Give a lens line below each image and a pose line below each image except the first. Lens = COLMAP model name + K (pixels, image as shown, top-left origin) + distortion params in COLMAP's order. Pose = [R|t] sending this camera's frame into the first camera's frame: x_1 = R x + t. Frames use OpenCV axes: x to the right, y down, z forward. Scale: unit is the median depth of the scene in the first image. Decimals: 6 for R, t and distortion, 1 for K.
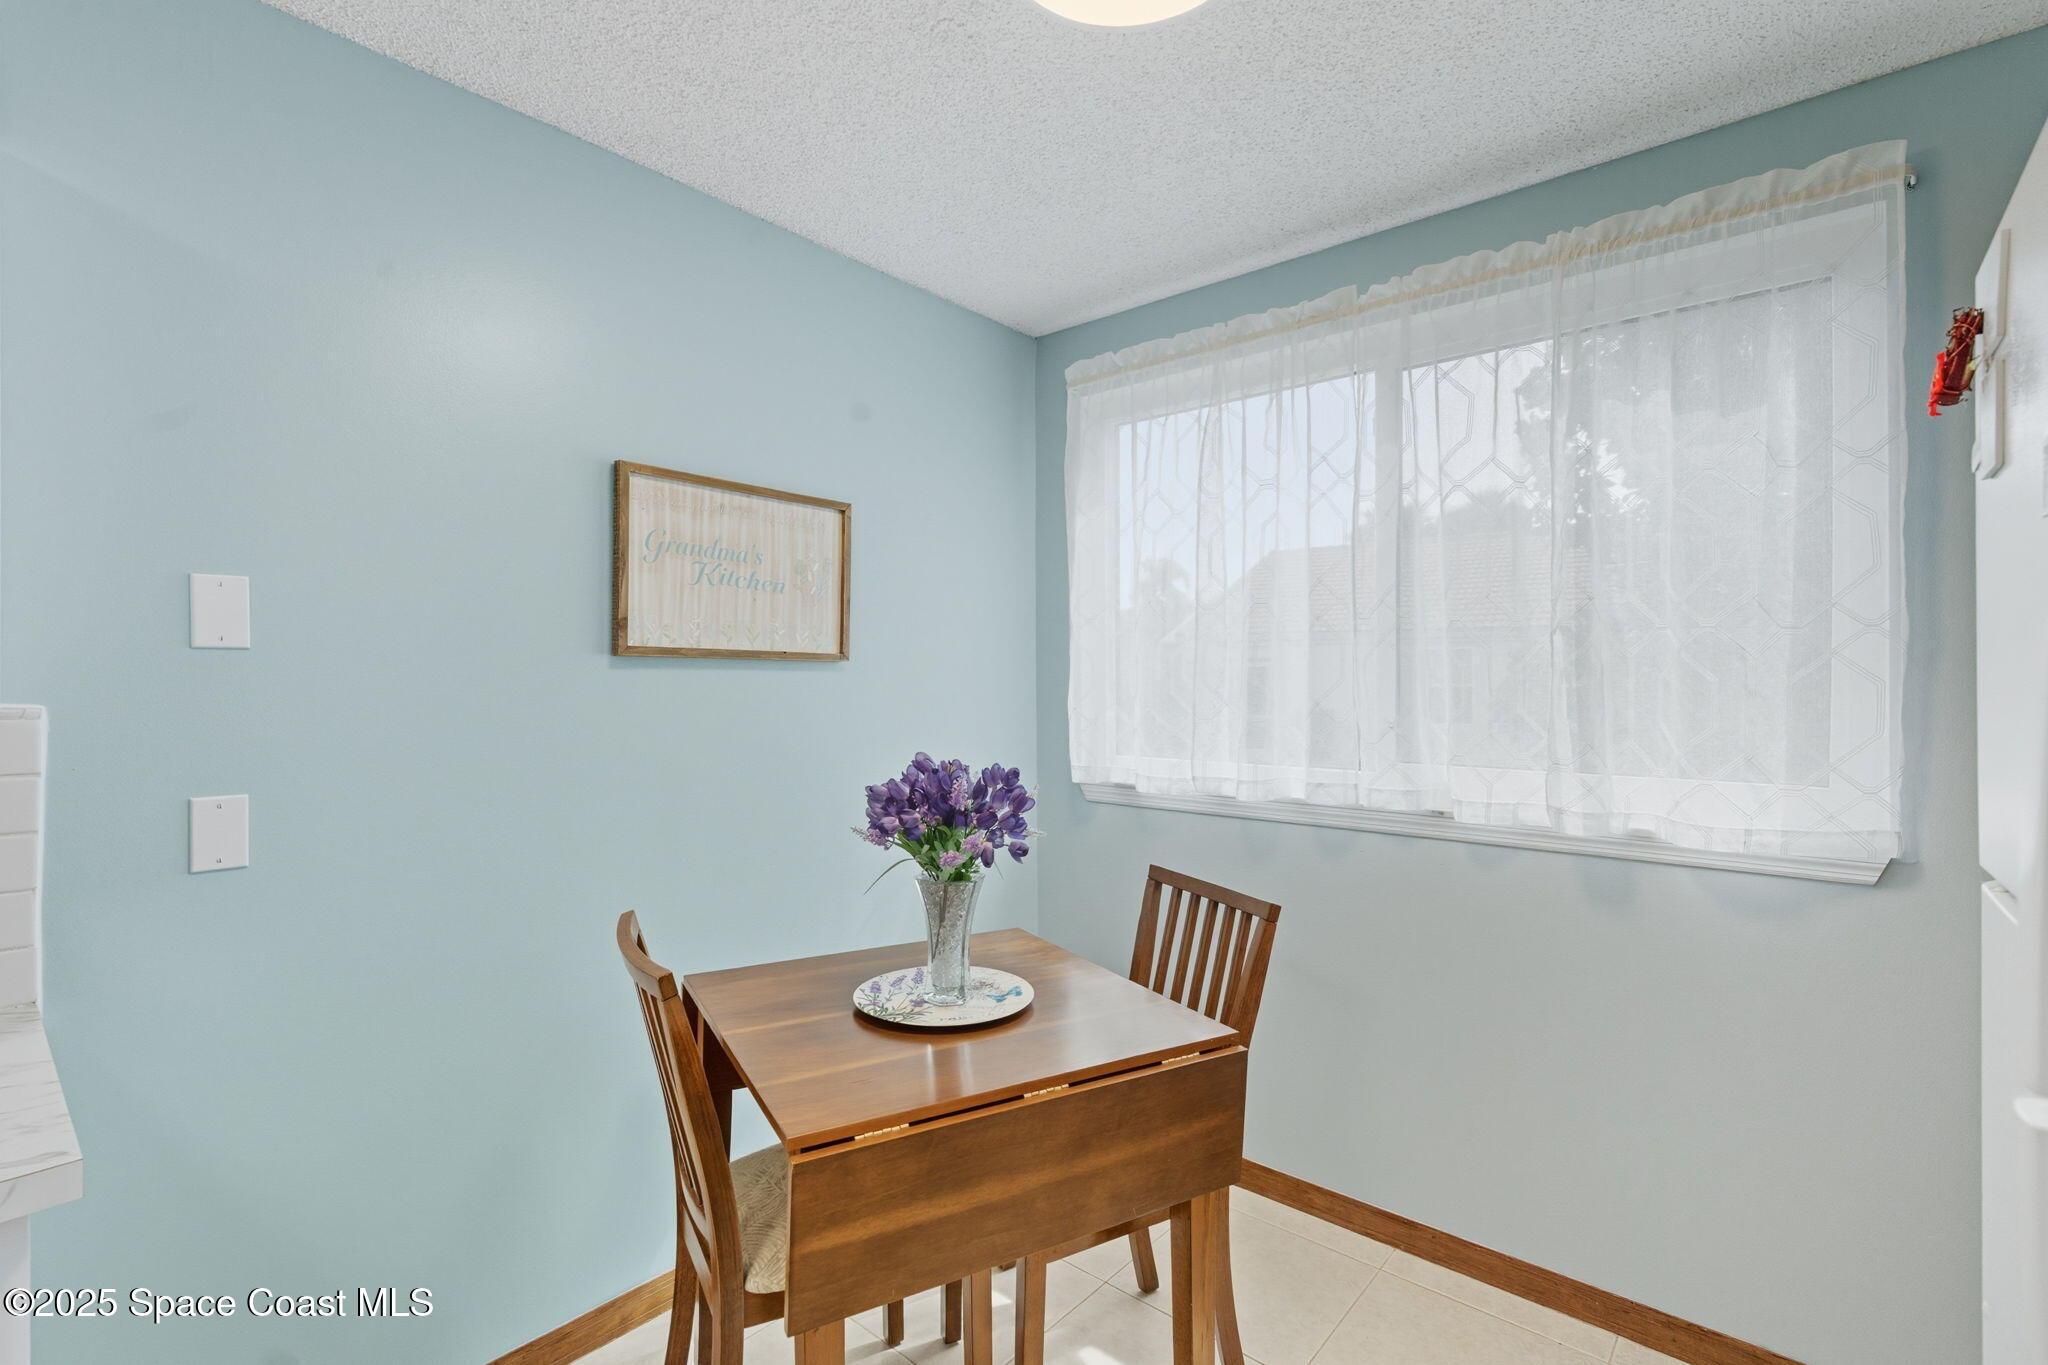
lens RADIAL K [[926.1, 0, 1024.0], [0, 926.1, 682.5], [0, 0, 1]] dist [-0.000140, 0.000490]
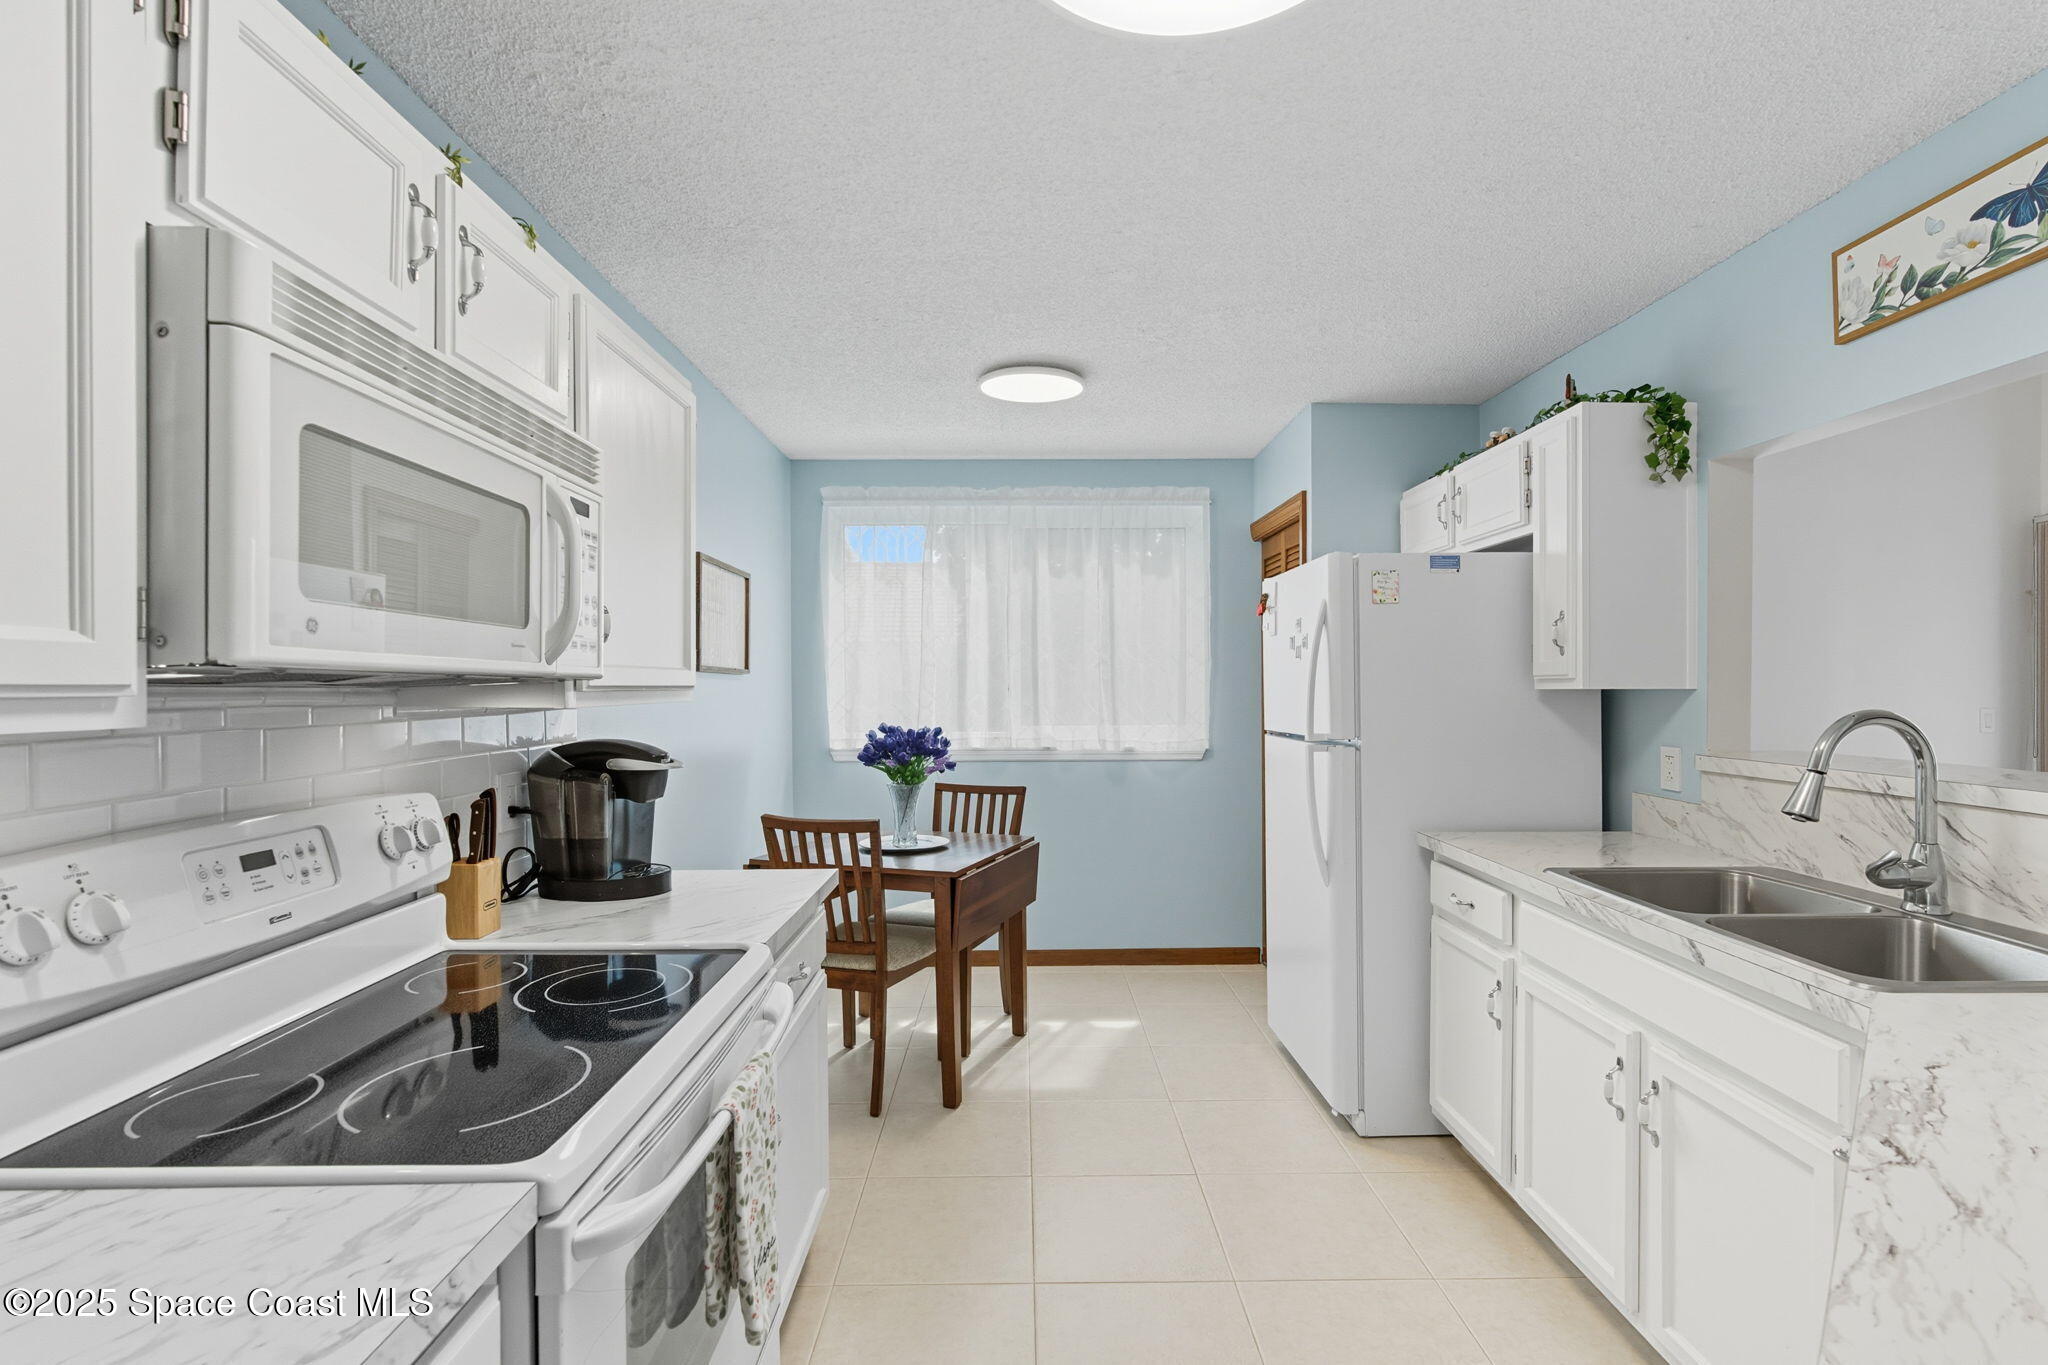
lens RADIAL K [[926.1, 0, 1024.0], [0, 926.1, 682.5], [0, 0, 1]] dist [-0.000140, 0.000490]
pose [[0.759307, -0.002647, 0.650728, -1.054043], [0.006885, 0.999968, -0.003966, 0.001023], [-0.650697, 0.007492, 0.759301, -0.609516]]
